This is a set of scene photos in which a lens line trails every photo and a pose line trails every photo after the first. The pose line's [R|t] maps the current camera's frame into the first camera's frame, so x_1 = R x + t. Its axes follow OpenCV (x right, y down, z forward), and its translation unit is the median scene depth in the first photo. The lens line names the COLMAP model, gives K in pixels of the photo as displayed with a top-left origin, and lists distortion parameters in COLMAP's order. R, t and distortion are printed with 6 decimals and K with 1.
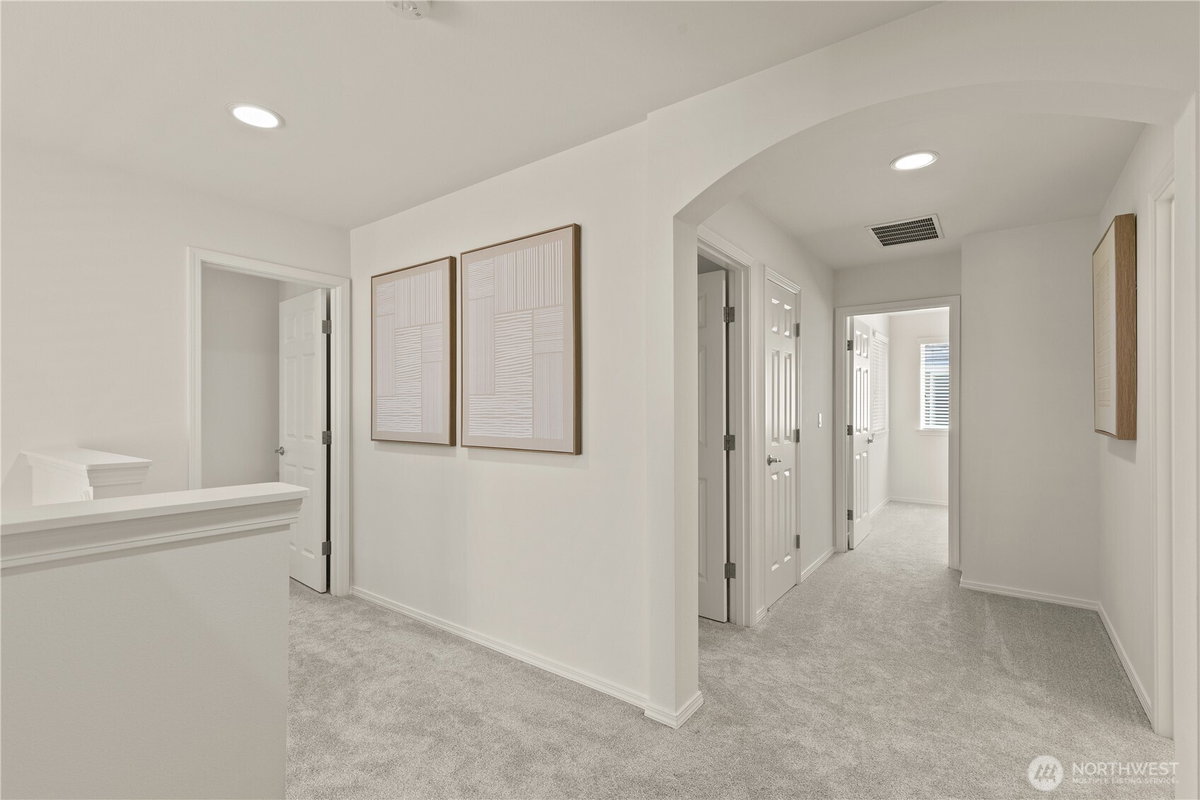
lens RADIAL K [[536.4, 0, 592.8], [0, 536.4, 405.5], [0, 0, 1]] dist [0.004285, 0.000553]
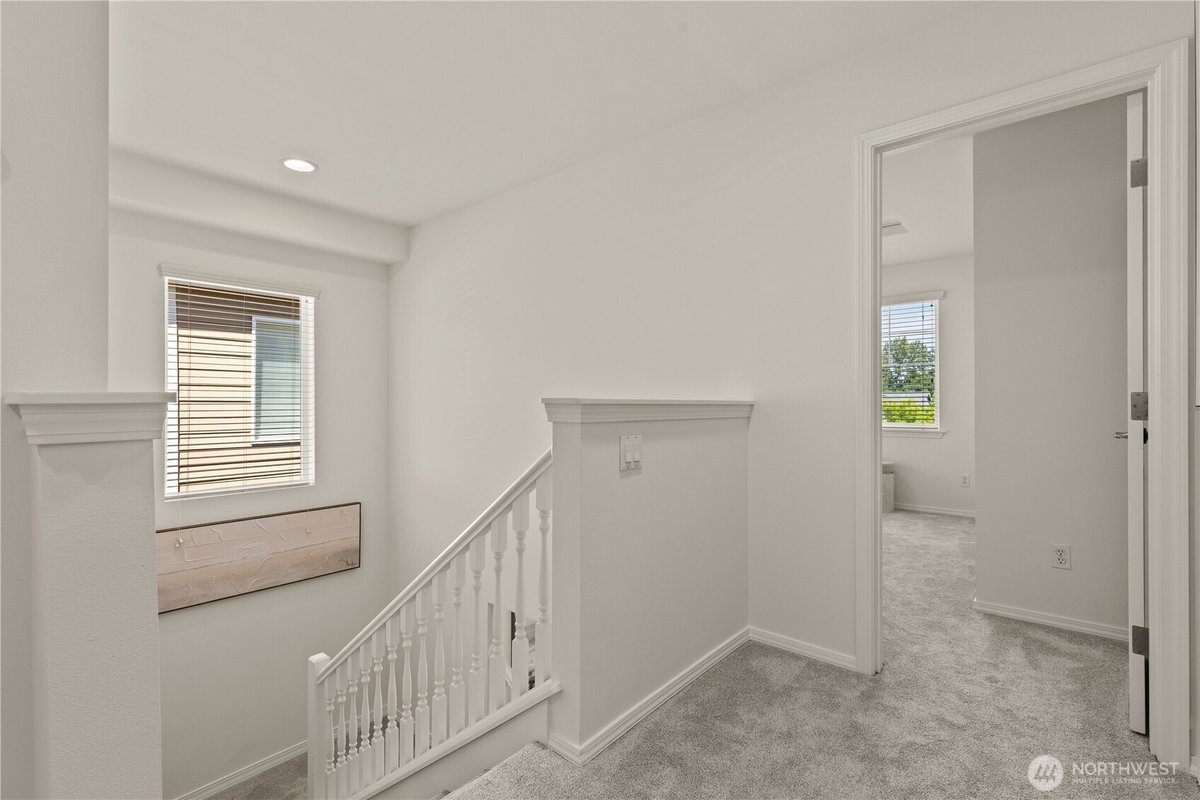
lens RADIAL K [[536.4, 0, 604.3], [0, 536.4, 395.7], [0, 0, 1]] dist [0.004285, 0.000553]
pose [[-0.064929, -0.010002, -0.997840, 0.007511], [0.001059, 0.999949, -0.010092, 0.072729], [0.997889, -0.001712, -0.064915, 0.735912]]
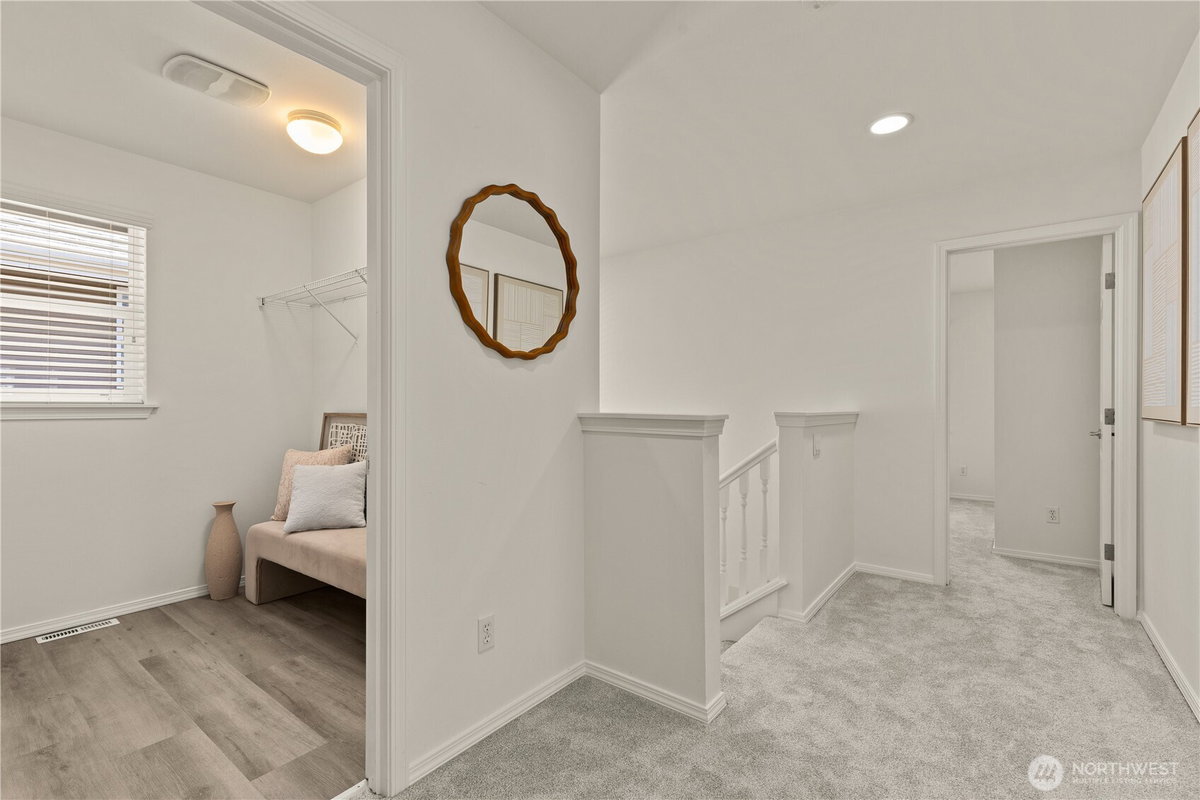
lens RADIAL K [[536.4, 0, 598.8], [0, 536.4, 400.4], [0, 0, 1]] dist [0.004285, 0.000553]
pose [[-0.010882, -0.005712, -0.999924, 0.431055], [-0.000210, 0.999984, -0.005710, 0.052965], [0.999941, 0.000148, -0.010883, 0.305866]]
